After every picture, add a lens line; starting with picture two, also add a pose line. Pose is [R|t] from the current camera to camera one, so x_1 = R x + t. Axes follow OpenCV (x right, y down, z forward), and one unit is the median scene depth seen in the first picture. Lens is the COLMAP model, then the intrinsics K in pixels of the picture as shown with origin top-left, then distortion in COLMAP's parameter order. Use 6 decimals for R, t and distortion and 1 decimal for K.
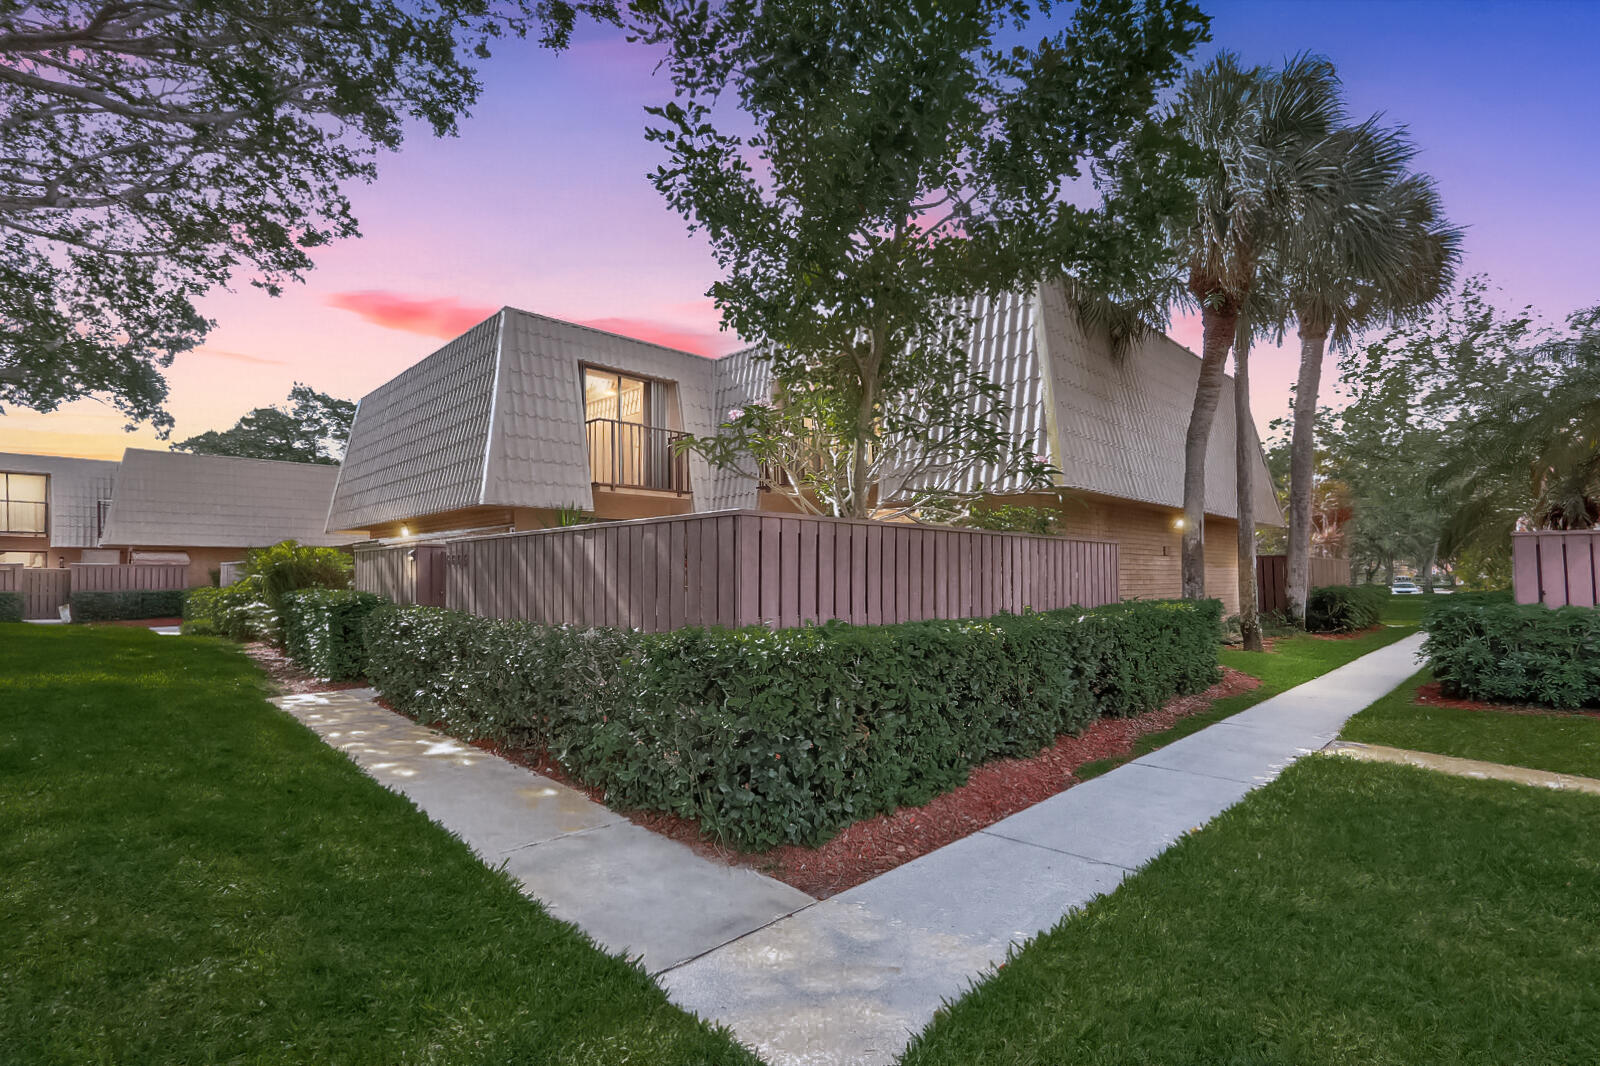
lens RADIAL K [[755.0, 0, 820.4], [0, 755.0, 564.1], [0, 0, 1]] dist [-0.017130, 0.003036]
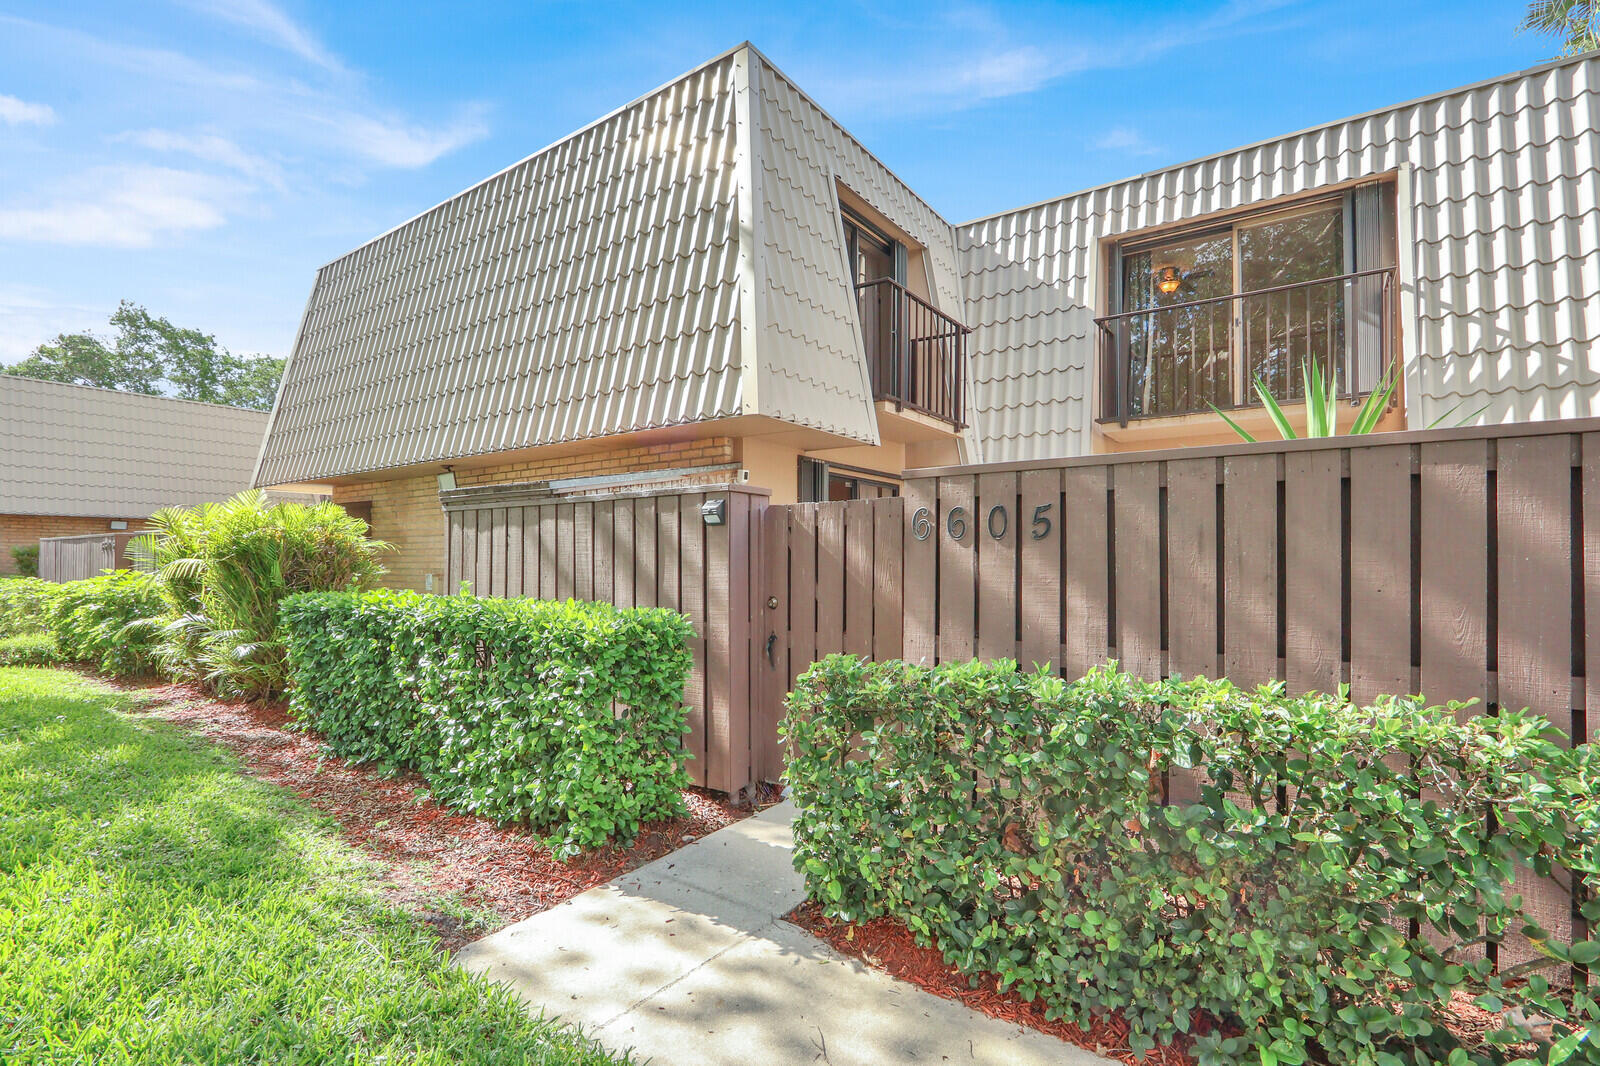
lens RADIAL K [[755.0, 0, 786.5], [0, 755.0, 545.4], [0, 0, 1]] dist [-0.017130, 0.003036]
pose [[0.988500, 0.006102, 0.151095, -0.261939], [-0.005747, 0.999980, -0.002784, 0.002989], [-0.151108, 0.001884, 0.988515, 0.269116]]
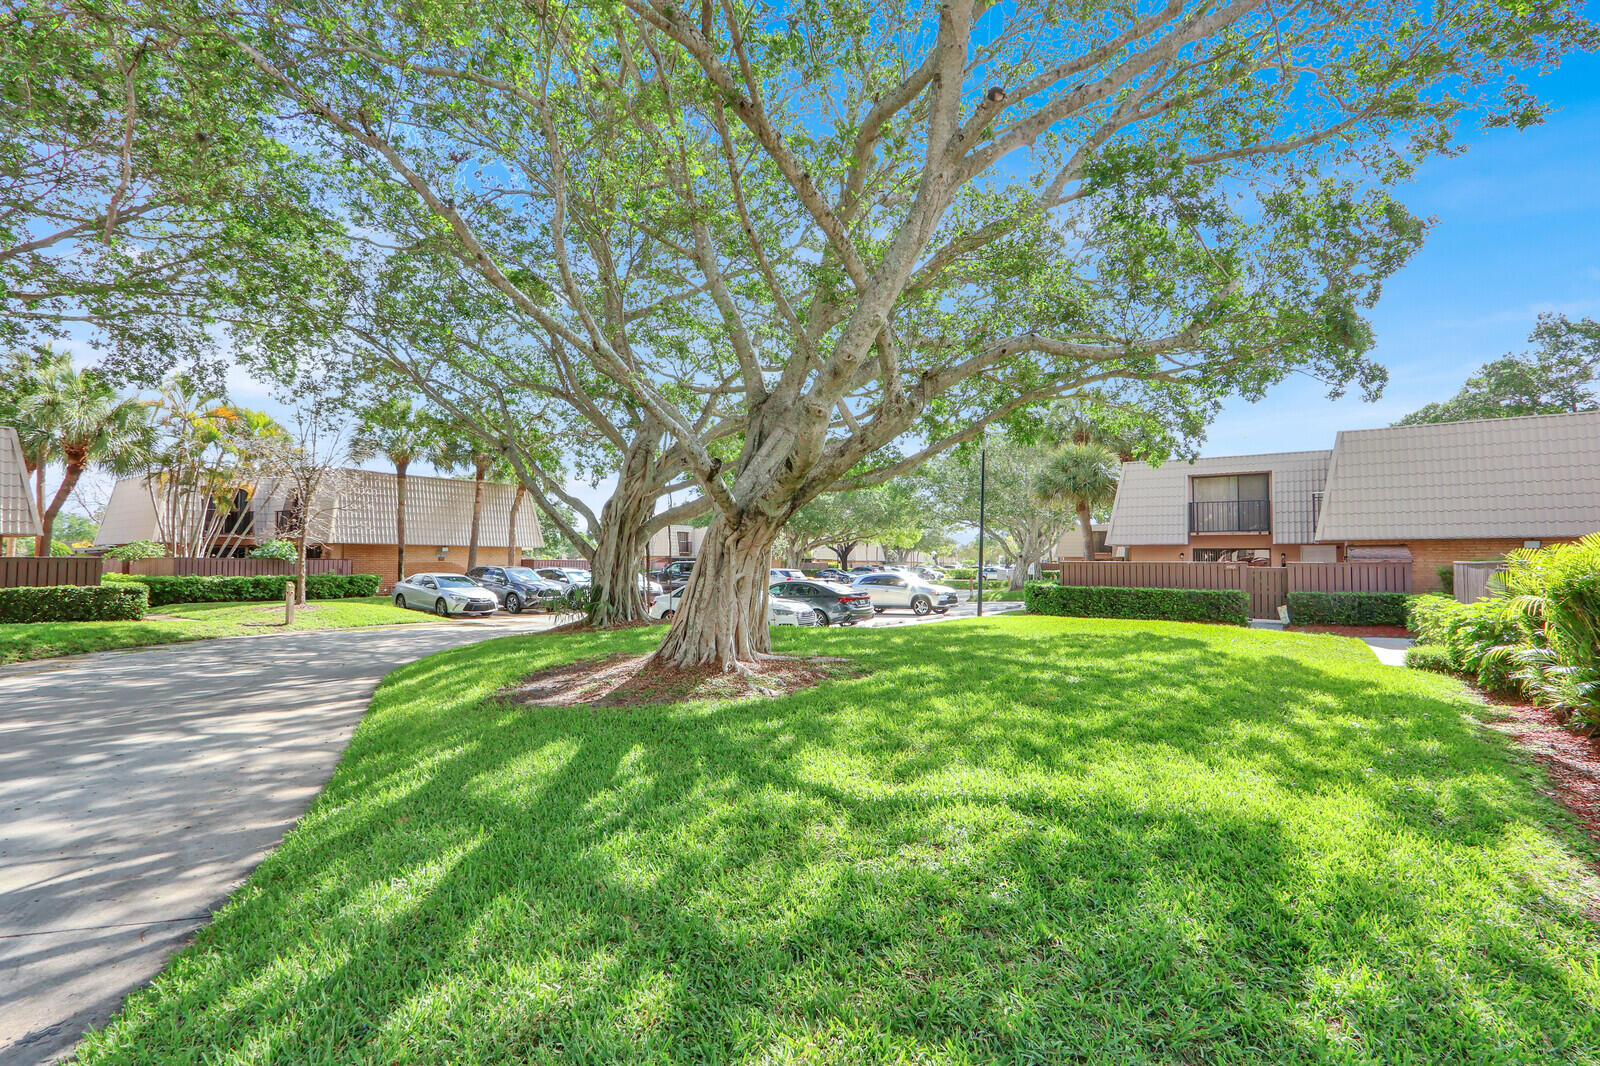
lens RADIAL K [[755.0, 0, 804.8], [0, 755.0, 542.3], [0, 0, 1]] dist [-0.017130, 0.003036]
pose [[0.187786, -0.021794, -0.981968, -0.182297], [0.012531, 0.999726, -0.019791, -0.013536], [0.982130, -0.008588, 0.188008, 0.213488]]
